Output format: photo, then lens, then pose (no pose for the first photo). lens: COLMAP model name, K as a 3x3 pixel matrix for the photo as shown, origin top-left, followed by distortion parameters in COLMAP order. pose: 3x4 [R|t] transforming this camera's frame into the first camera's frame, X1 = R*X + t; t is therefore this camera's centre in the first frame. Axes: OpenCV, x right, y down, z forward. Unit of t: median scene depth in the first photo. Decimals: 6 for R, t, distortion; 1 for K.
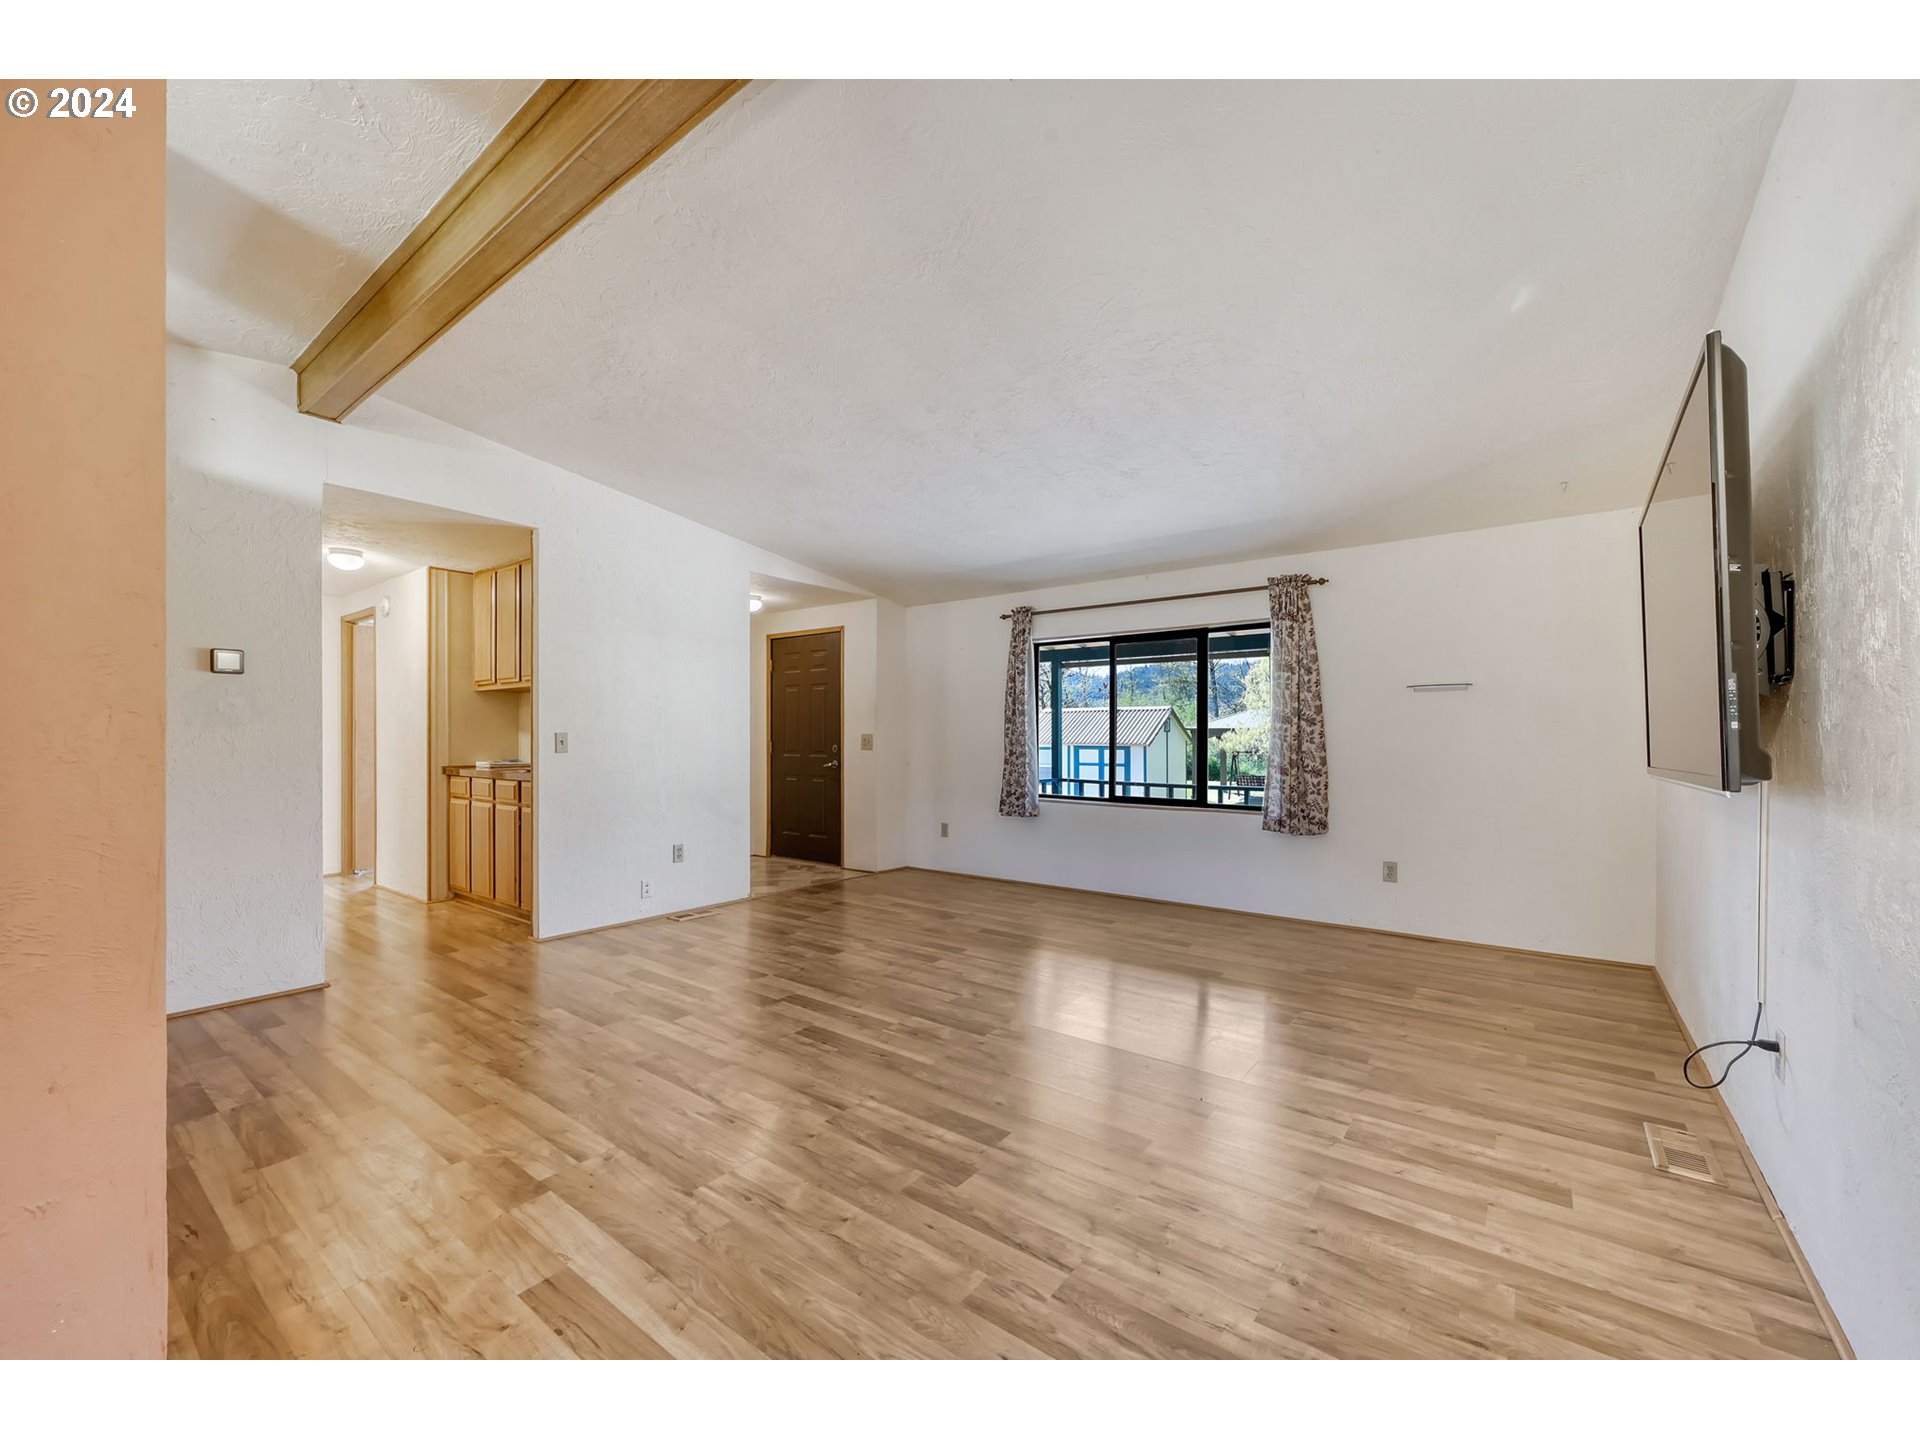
lens RADIAL K [[767.6, 0, 962.2], [0, 767.6, 758.1], [0, 0, 1]] dist [-0.000614, 0.000047]
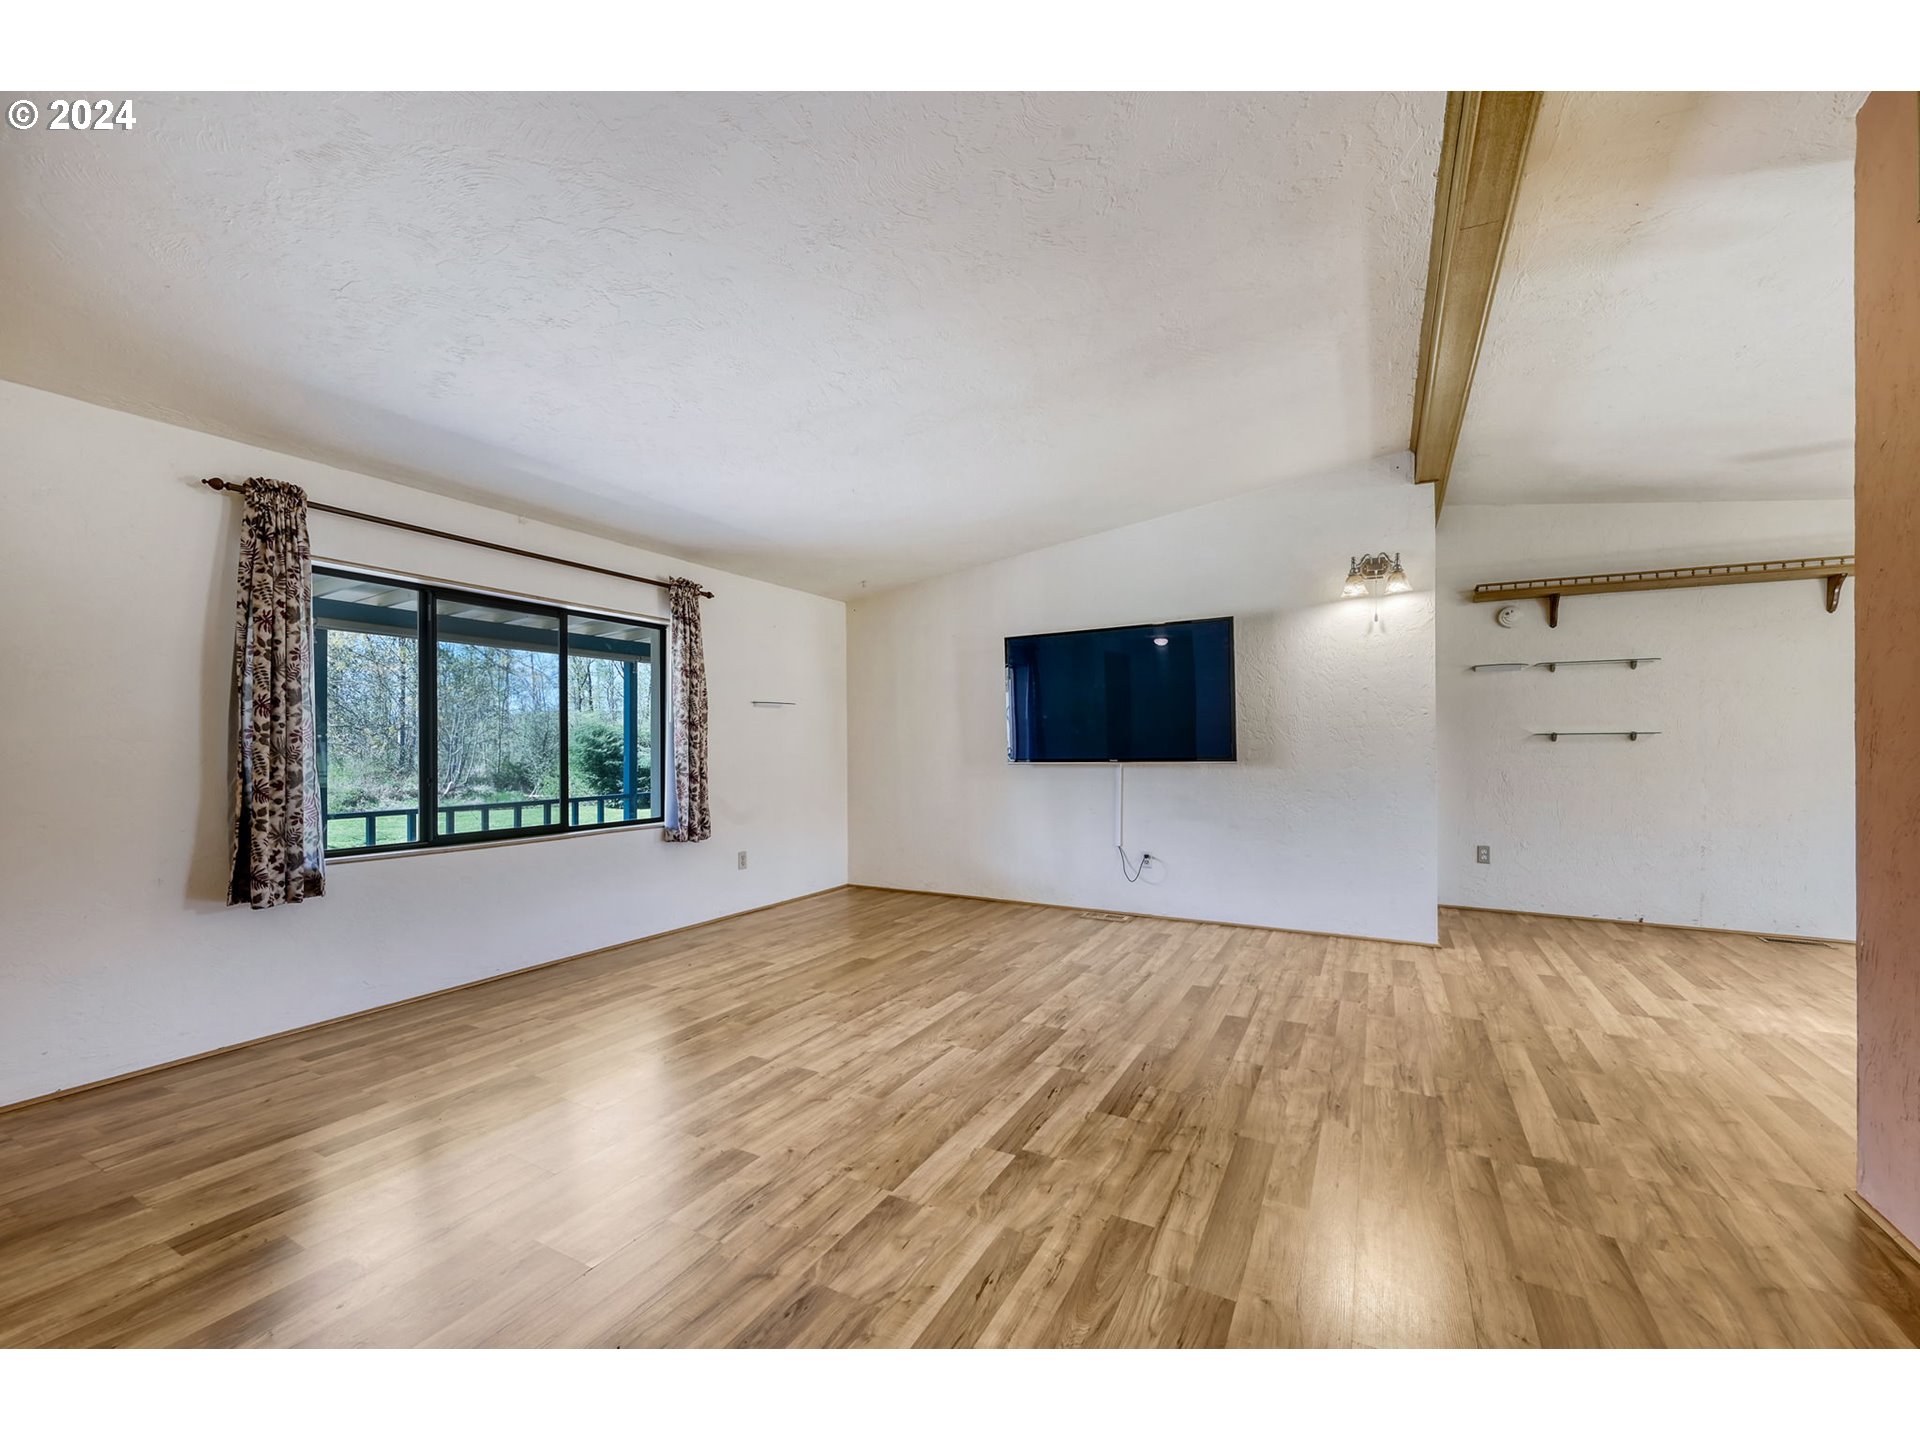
lens RADIAL K [[767.6, 0, 971.5], [0, 767.6, 751.3], [0, 0, 1]] dist [-0.000614, 0.000047]
pose [[-0.163050, -0.007248, 0.986591, -1.074044], [0.026266, 0.999587, 0.011684, -0.034164], [-0.986268, 0.027819, -0.162792, 1.415723]]
